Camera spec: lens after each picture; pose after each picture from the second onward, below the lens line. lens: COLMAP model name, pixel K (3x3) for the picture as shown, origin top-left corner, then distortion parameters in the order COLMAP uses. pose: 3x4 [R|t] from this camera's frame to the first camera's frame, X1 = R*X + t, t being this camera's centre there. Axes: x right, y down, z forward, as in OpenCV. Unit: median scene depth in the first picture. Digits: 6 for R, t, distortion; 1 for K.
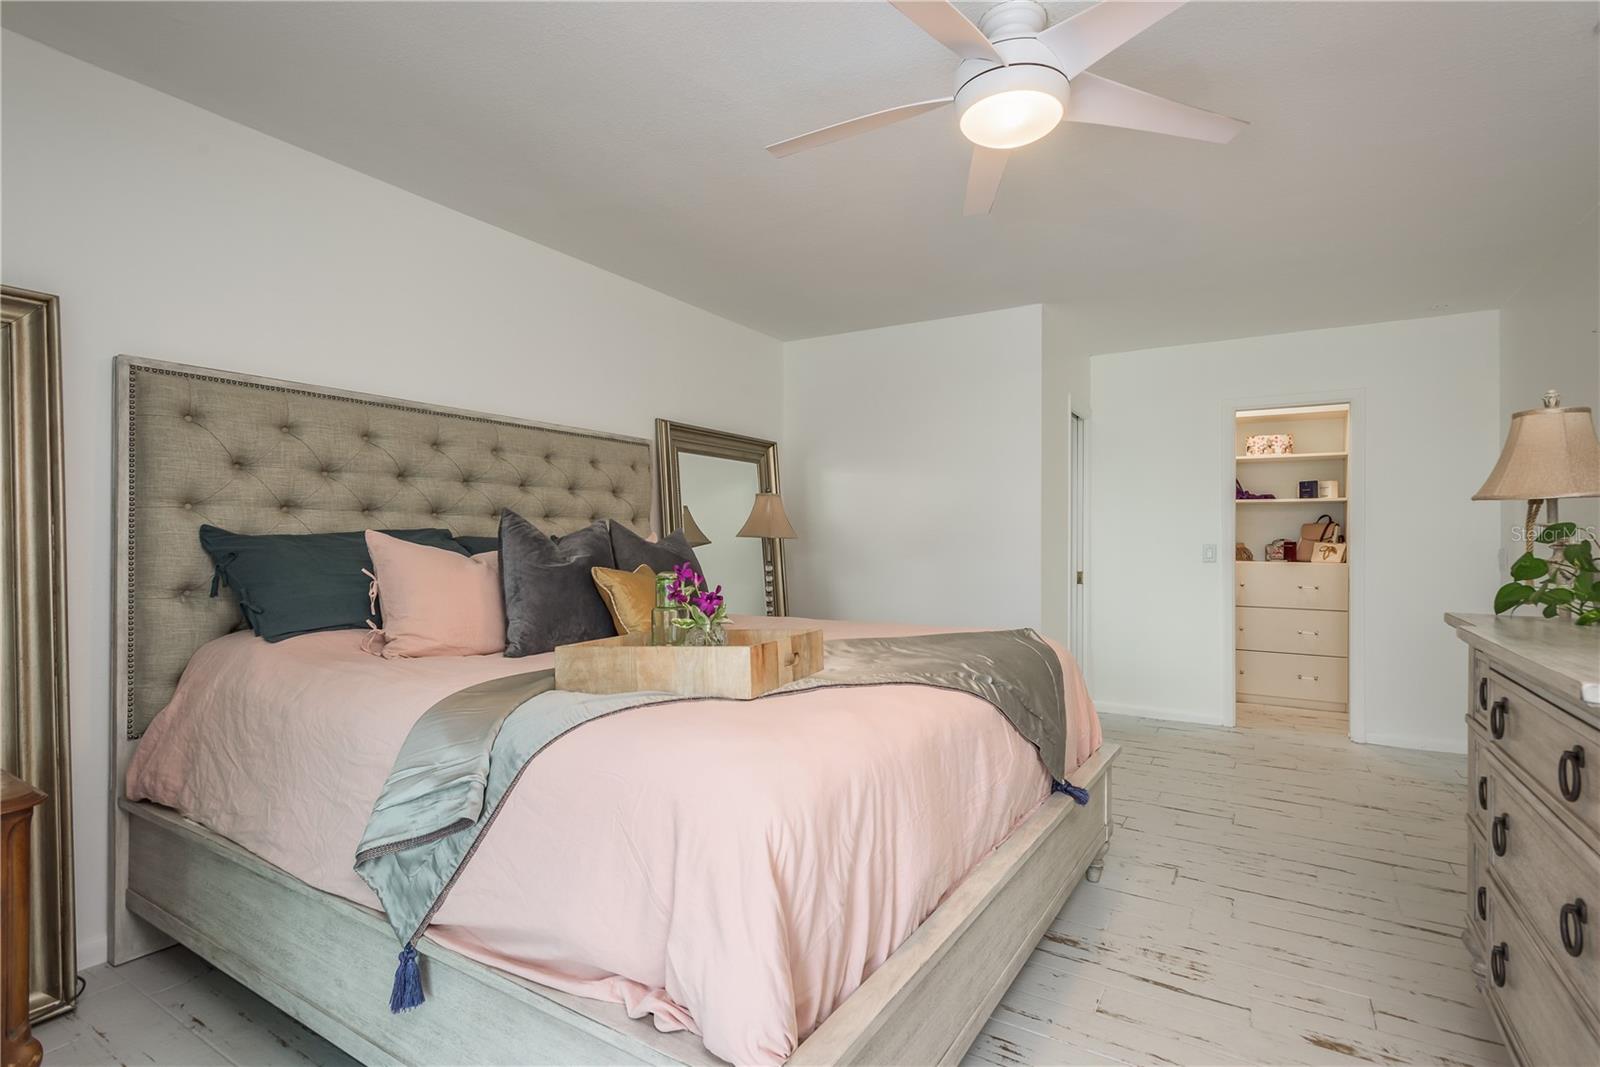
lens RADIAL K [[768.4, 0, 791.6], [0, 768.4, 540.6], [0, 0, 1]] dist [0.004421, 0.000896]
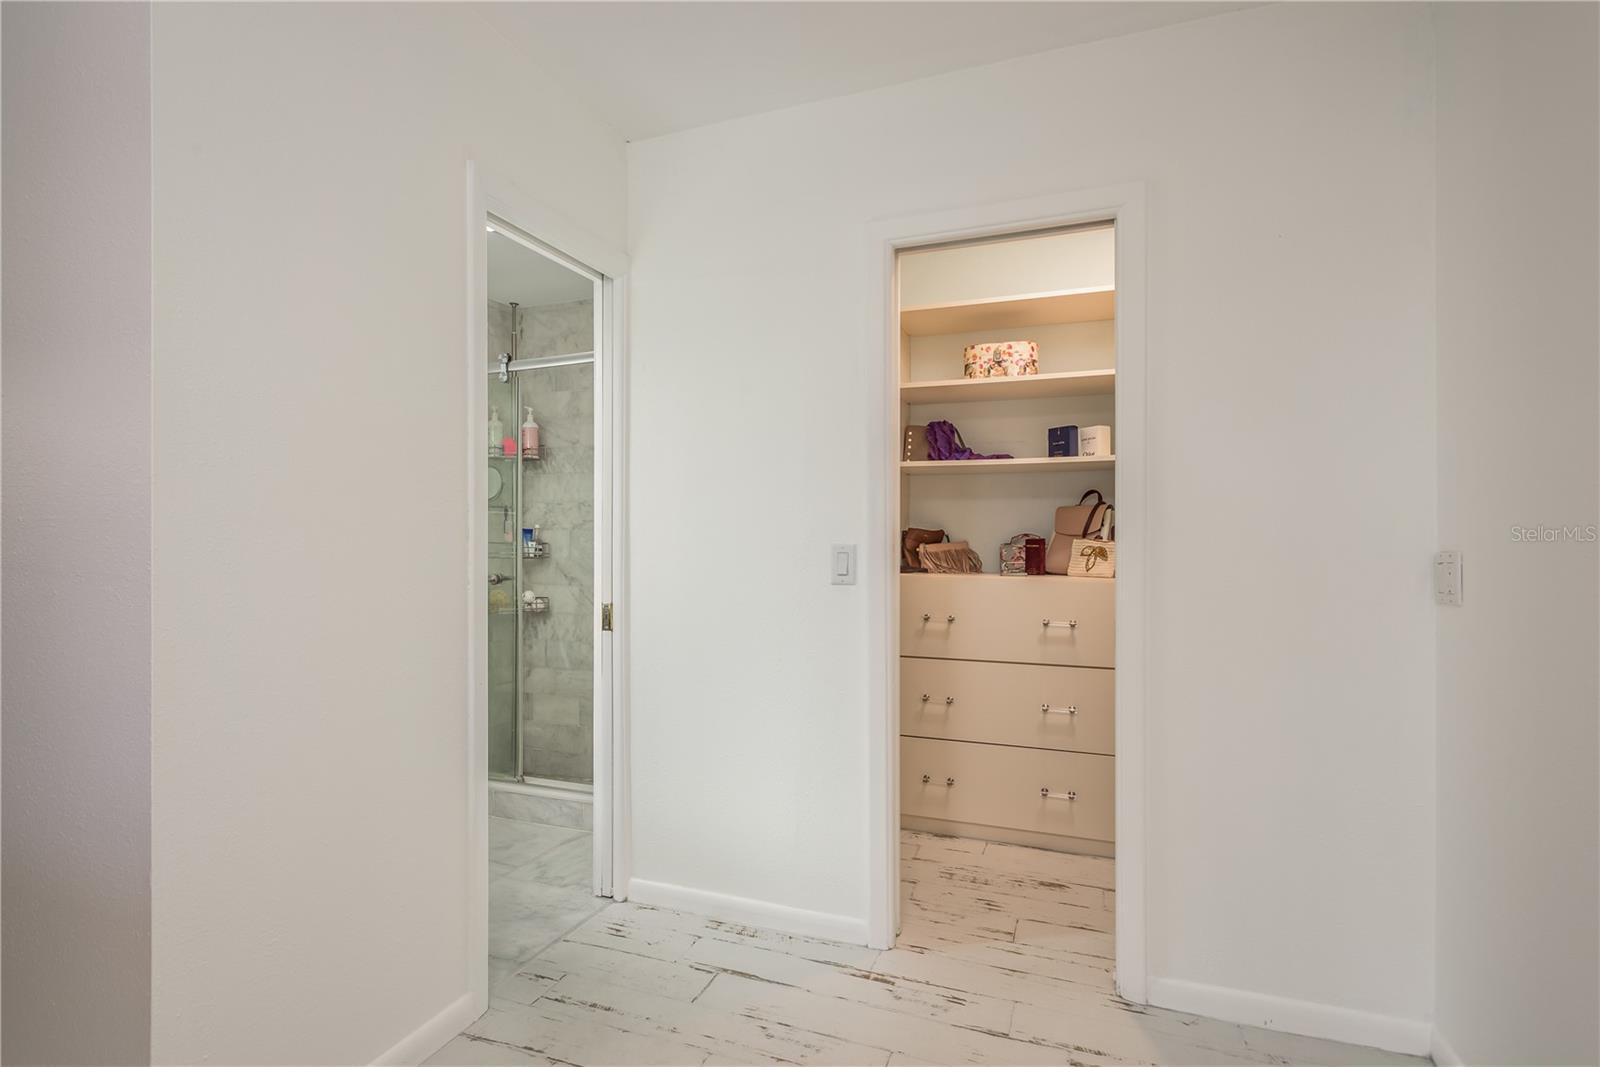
lens RADIAL K [[768.4, 0, 810.8], [0, 768.4, 536.2], [0, 0, 1]] dist [0.004421, 0.000896]
pose [[0.985943, 0.003394, 0.167045, 0.403738], [-0.001691, 0.999945, -0.010336, 0.005985], [-0.167071, 0.009908, 0.985895, 0.493539]]
